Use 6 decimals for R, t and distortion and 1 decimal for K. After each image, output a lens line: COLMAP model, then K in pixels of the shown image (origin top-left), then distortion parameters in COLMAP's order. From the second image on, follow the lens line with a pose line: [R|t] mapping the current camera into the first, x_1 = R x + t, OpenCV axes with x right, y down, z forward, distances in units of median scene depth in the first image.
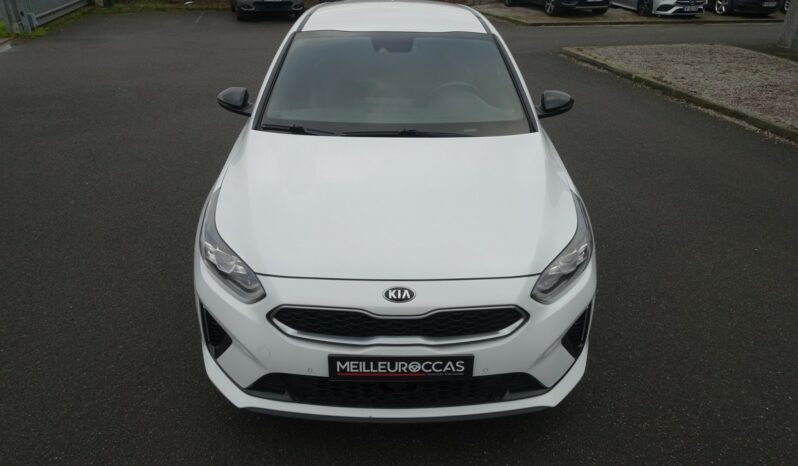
lens RADIAL K [[541.1, 0, 399.0], [0, 541.1, 233.0], [0, 0, 1]] dist [-0.003031, -0.000880]
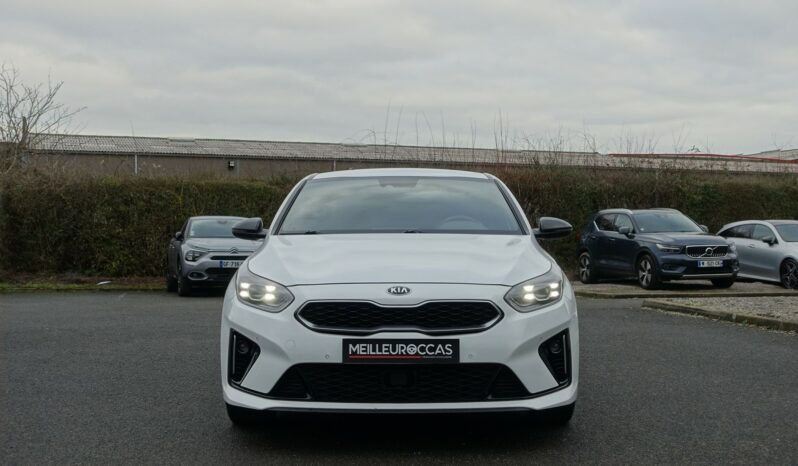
lens RADIAL K [[1001.6, 0, 399.0], [0, 1001.6, 233.0], [0, 0, 1]] dist [-0.026845, -0.000902]
pose [[0.999608, -0.015259, -0.023472, 0.057143], [0.002409, 0.882168, -0.470928, 1.085446], [0.027892, 0.470687, 0.881859, -1.141011]]
